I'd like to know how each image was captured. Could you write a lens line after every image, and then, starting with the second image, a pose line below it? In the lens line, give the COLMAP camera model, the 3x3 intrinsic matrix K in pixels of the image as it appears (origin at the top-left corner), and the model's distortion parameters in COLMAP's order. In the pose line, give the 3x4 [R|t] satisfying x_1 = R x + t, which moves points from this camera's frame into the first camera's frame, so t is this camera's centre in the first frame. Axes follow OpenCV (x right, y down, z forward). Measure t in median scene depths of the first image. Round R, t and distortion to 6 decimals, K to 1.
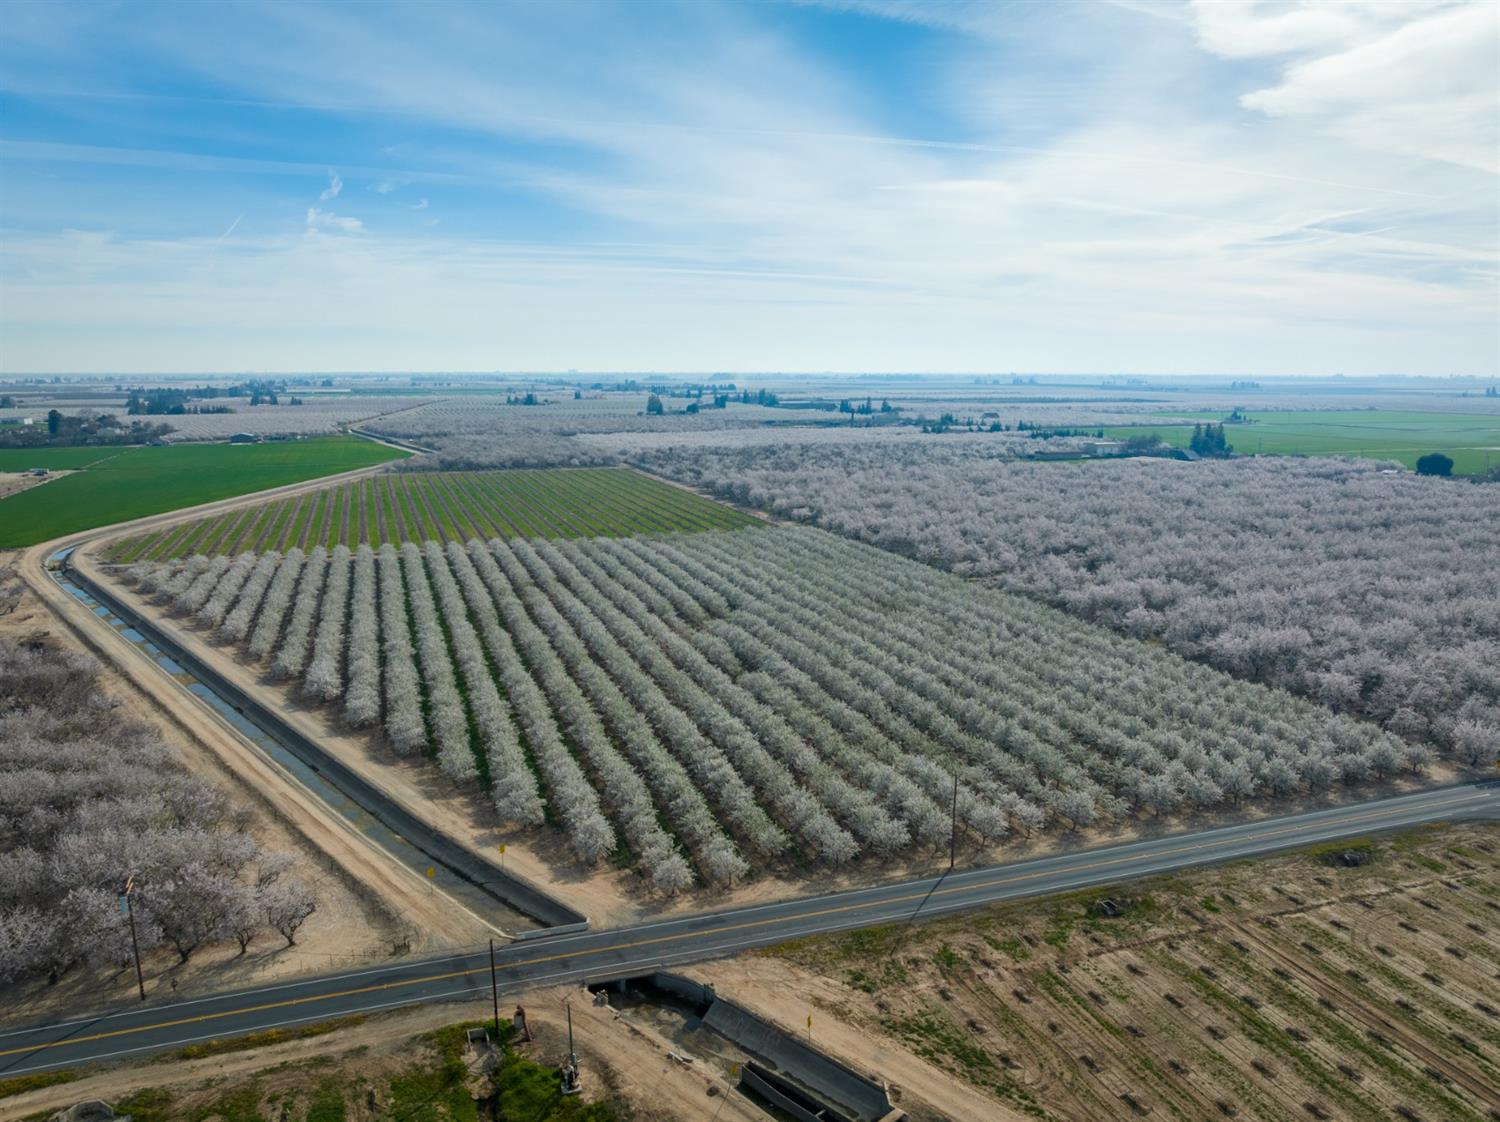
lens RADIAL K [[1106.2, 0, 808.0], [0, 1106.2, 521.0], [0, 0, 1]] dist [-0.001789, 0.000961]
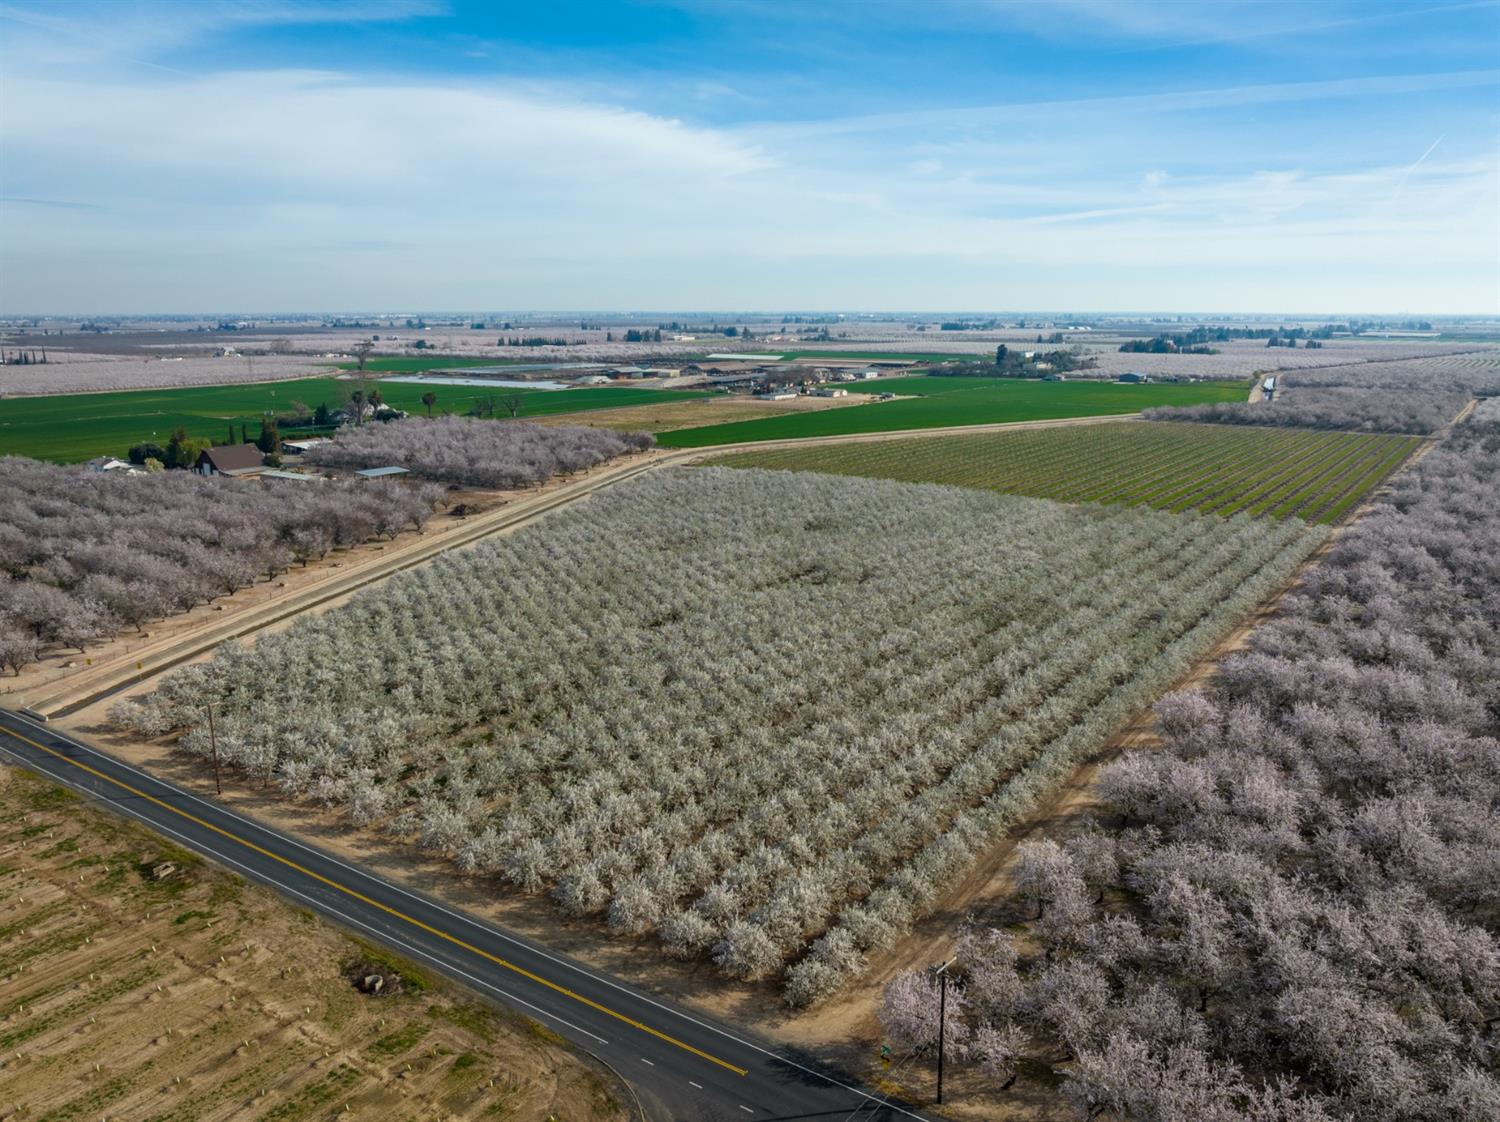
lens RADIAL K [[1162.0, 0, 750.0], [0, 1162.0, 561.0], [0, 0, 1]] dist [-0.006003, -0.003163]
pose [[0.562050, 0.179718, -0.807342, 0.119414], [-0.117169, 0.983565, 0.137375, -0.010474], [0.818762, 0.017384, 0.573870, 0.075144]]
